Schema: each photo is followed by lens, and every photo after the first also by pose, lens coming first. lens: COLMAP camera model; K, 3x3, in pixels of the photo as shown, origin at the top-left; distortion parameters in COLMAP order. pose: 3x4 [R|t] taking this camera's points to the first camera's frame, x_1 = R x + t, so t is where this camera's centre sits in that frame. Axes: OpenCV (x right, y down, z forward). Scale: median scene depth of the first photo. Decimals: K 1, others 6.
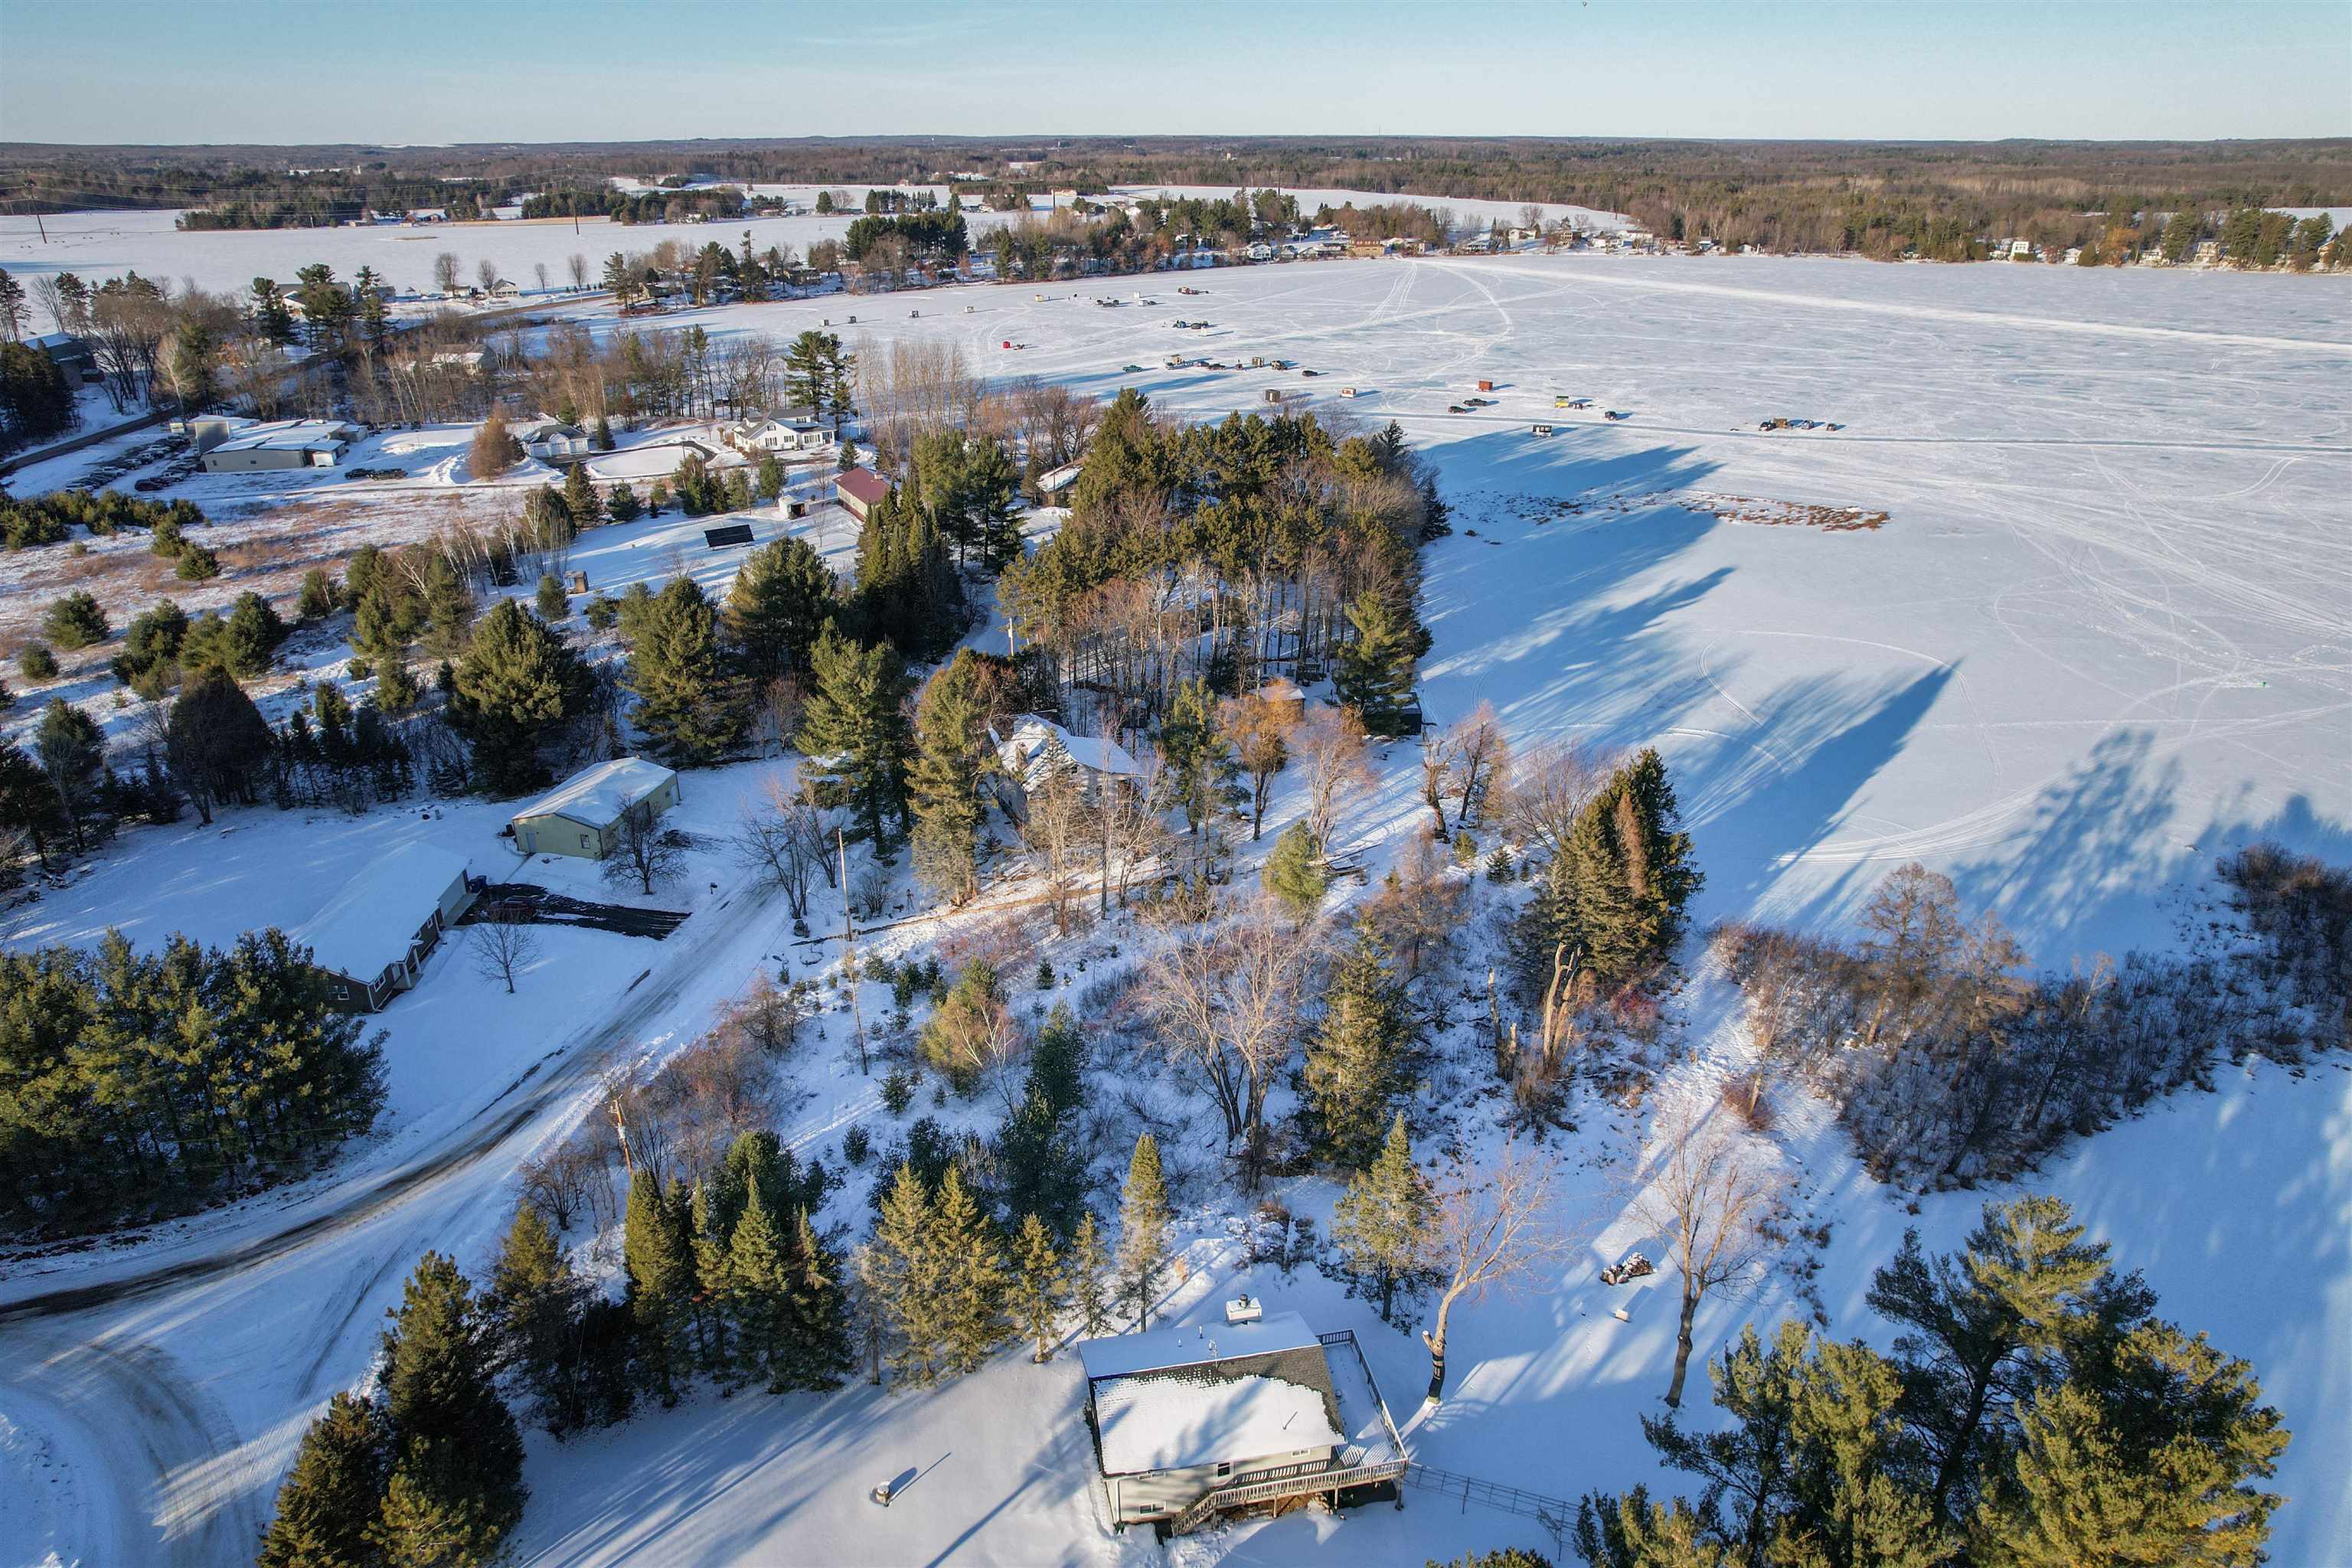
lens RADIAL K [[1521.7, 0, 1162.1], [0, 1521.7, 755.5], [0, 0, 1]] dist [-0.082133, 0.077045]
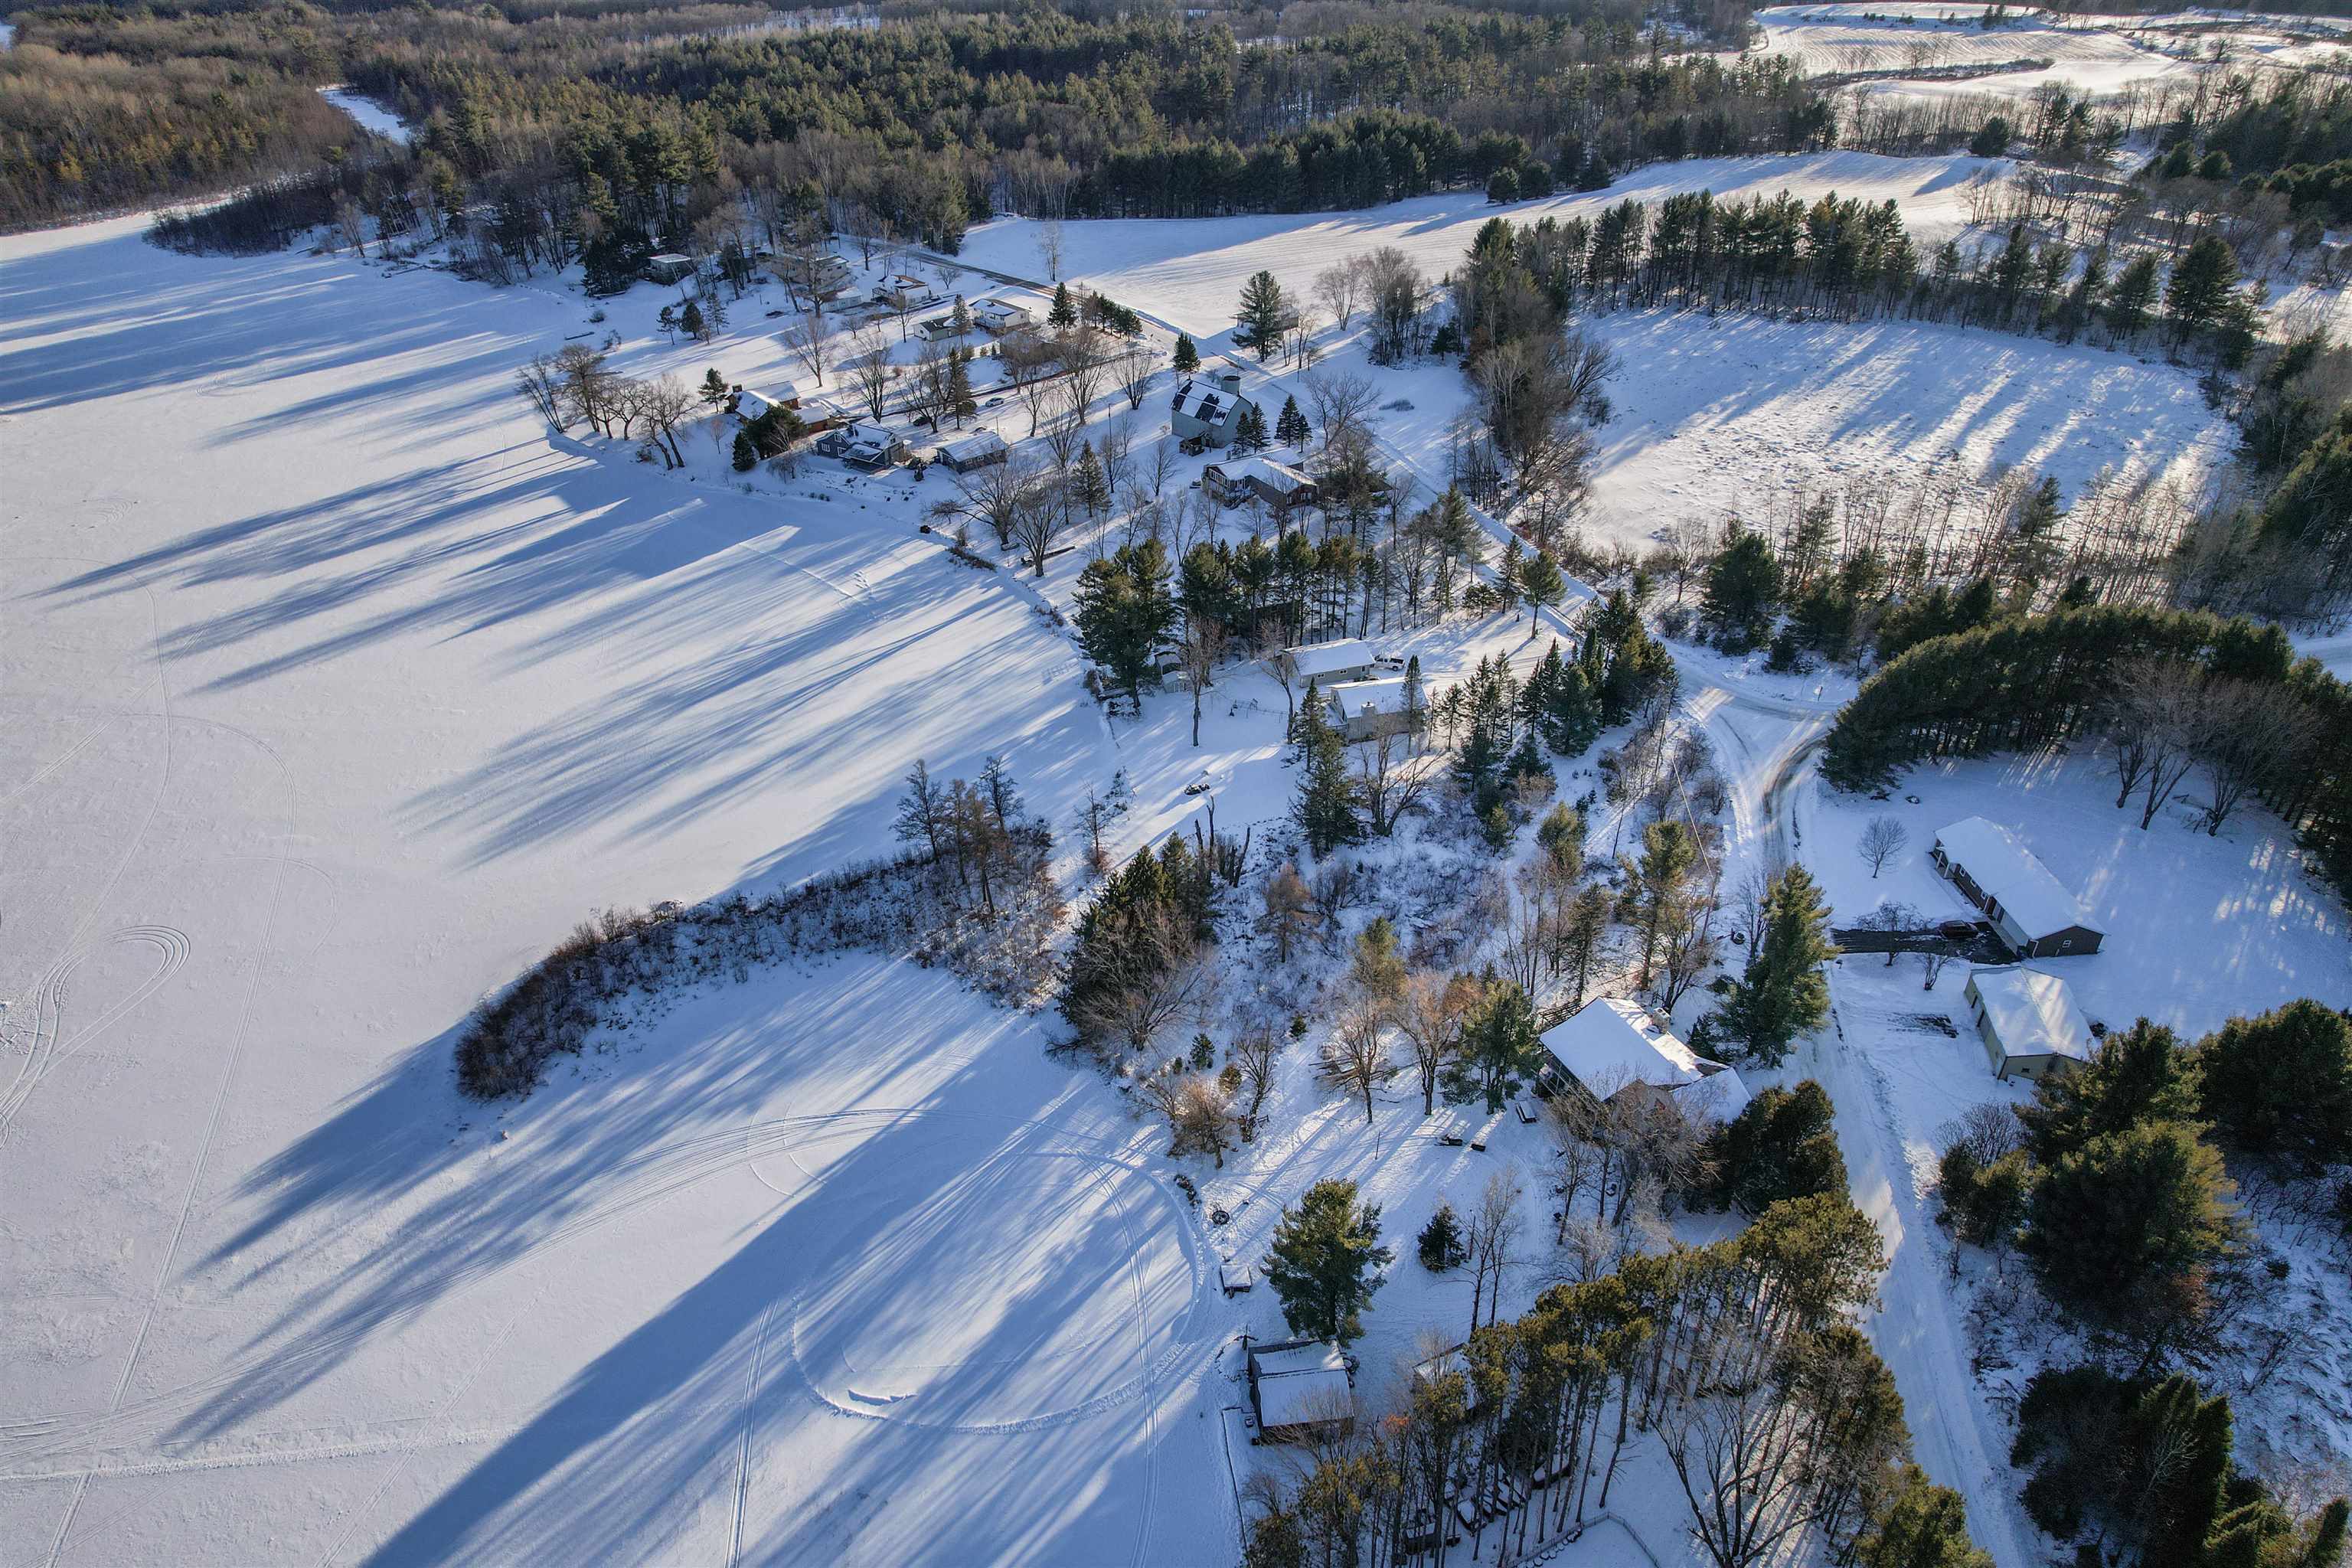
lens RADIAL K [[1521.7, 0, 1162.1], [0, 1521.7, 755.5], [0, 0, 1]] dist [-0.082133, 0.077045]
pose [[-0.999361, 0.025437, -0.025123, 0.061408], [-0.005428, 0.586611, 0.809851, -0.212002], [0.035338, 0.809469, -0.586098, 0.327467]]
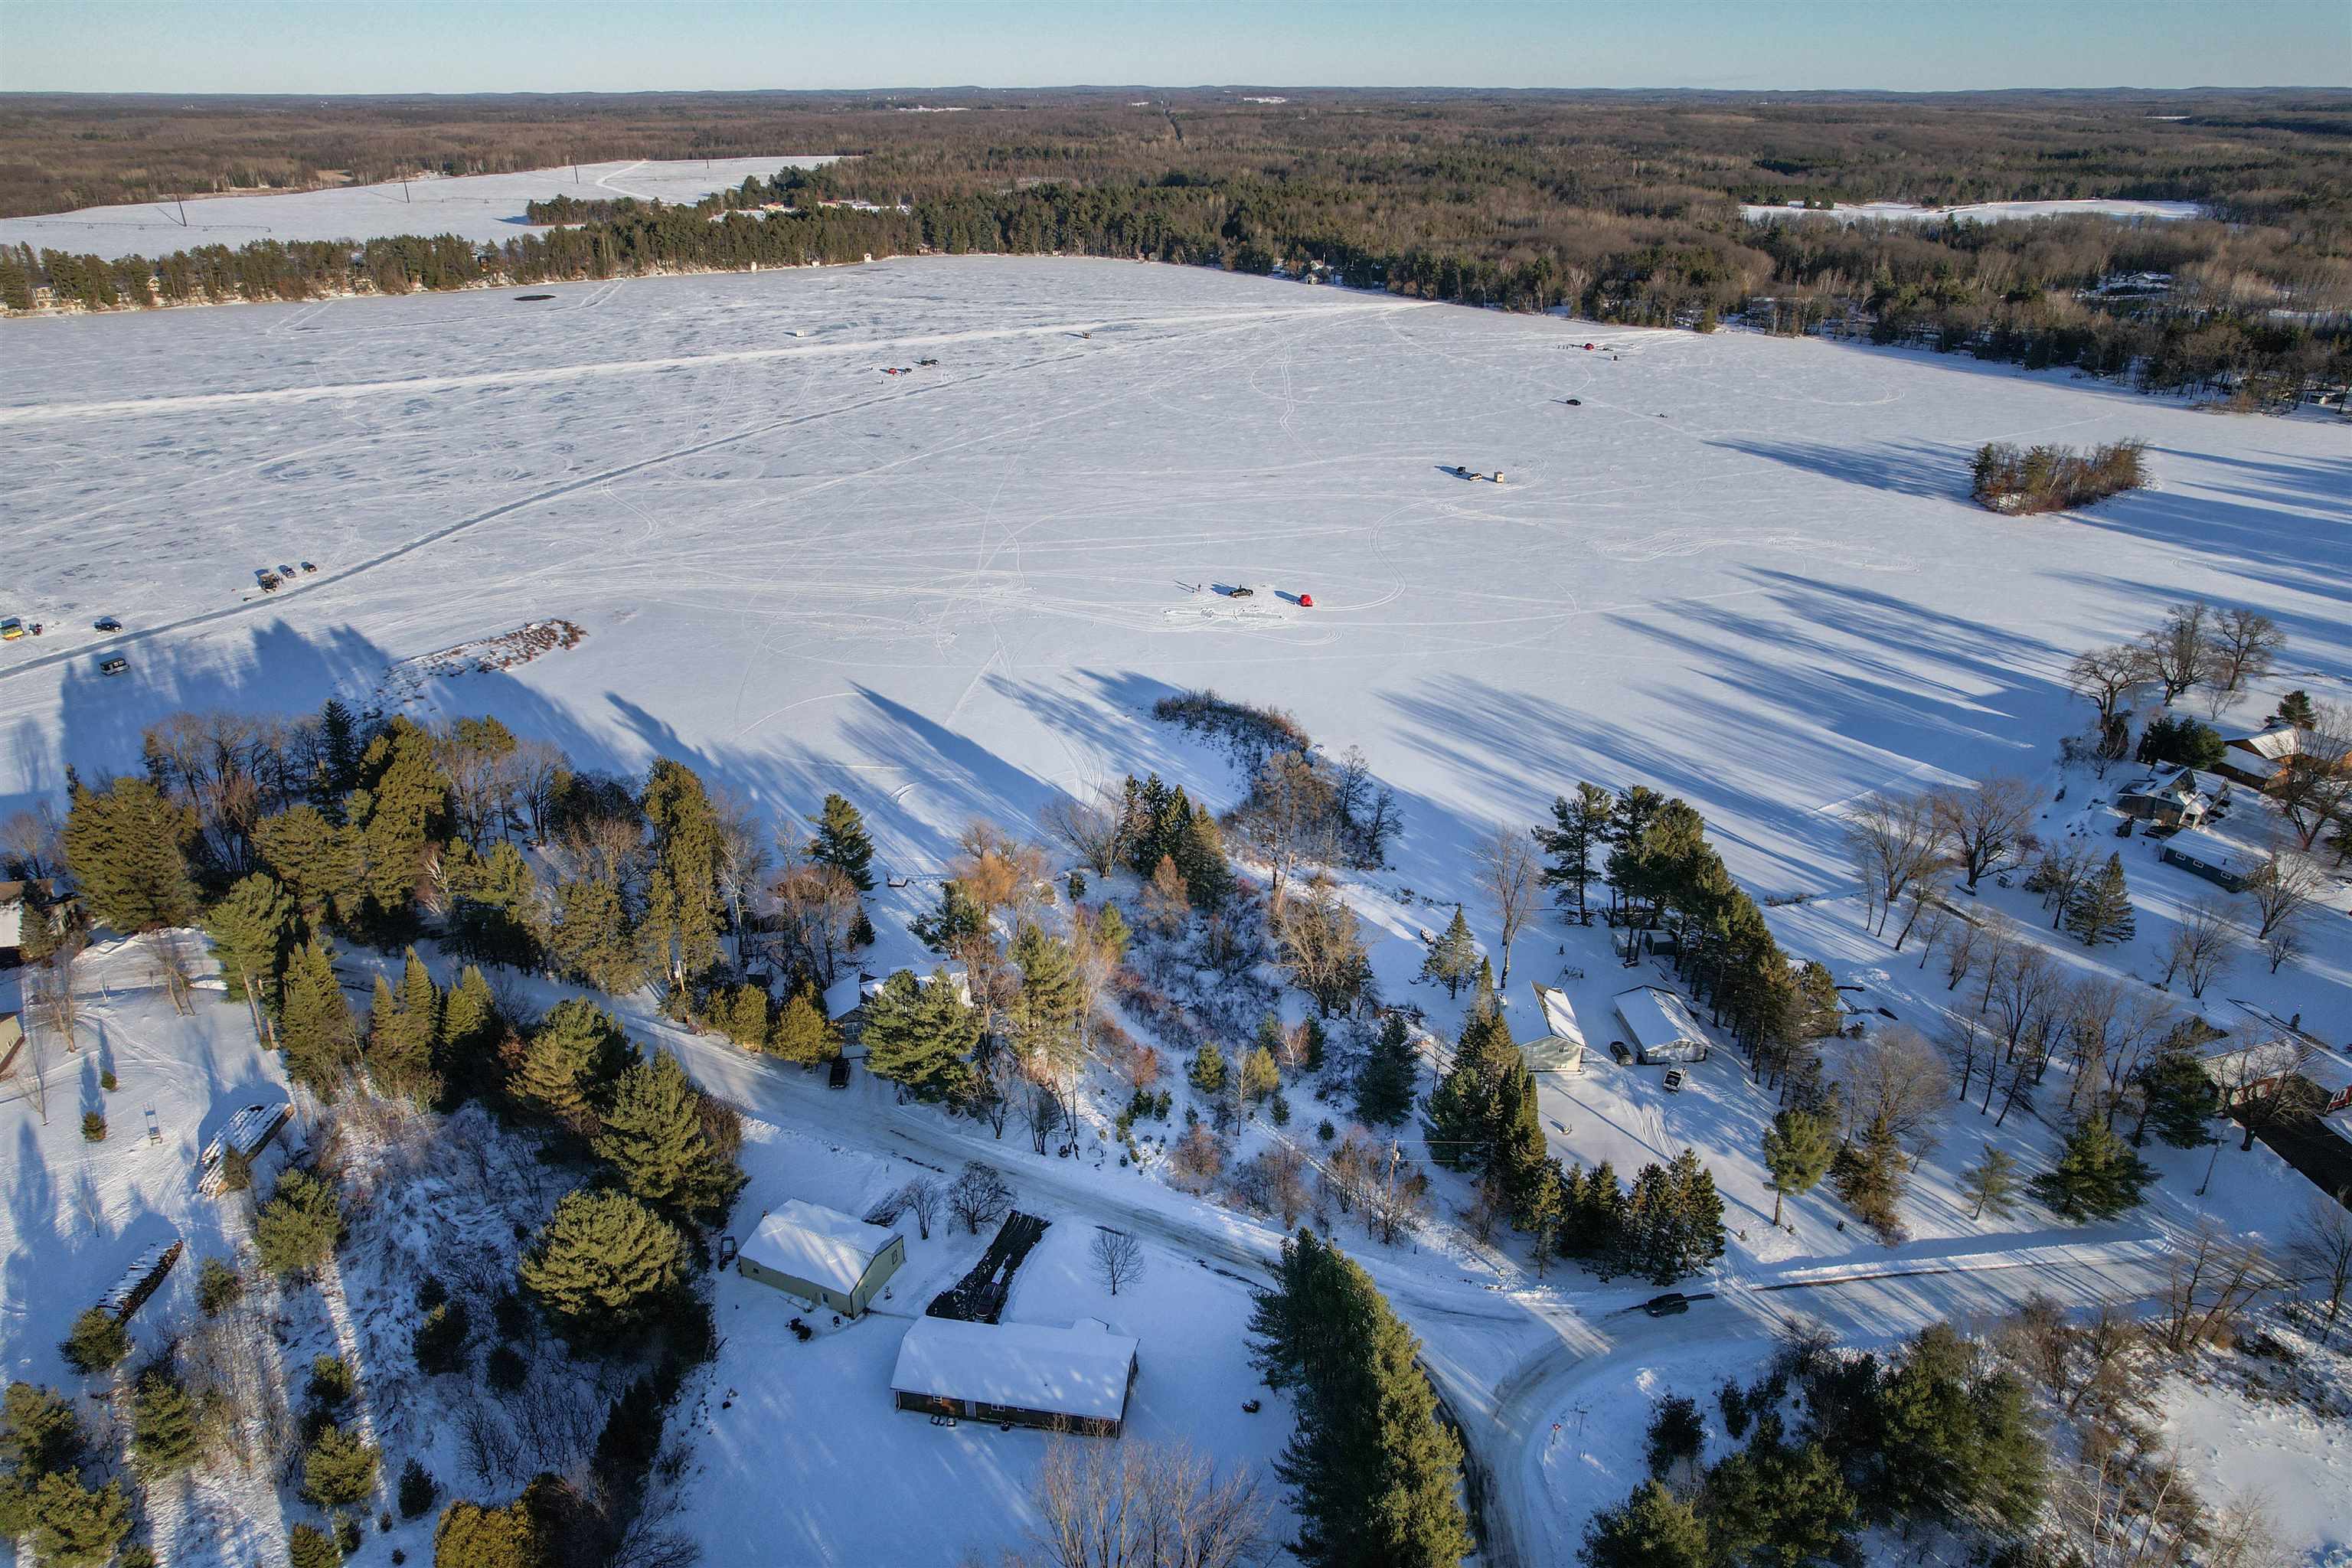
lens RADIAL K [[1521.7, 0, 1162.1], [0, 1521.7, 755.5], [0, 0, 1]] dist [-0.082133, 0.077045]
pose [[0.195696, -0.401278, 0.894807, -0.253576], [0.376696, 0.873207, 0.309207, -0.112969], [-0.905430, 0.276559, 0.322043, 0.079977]]
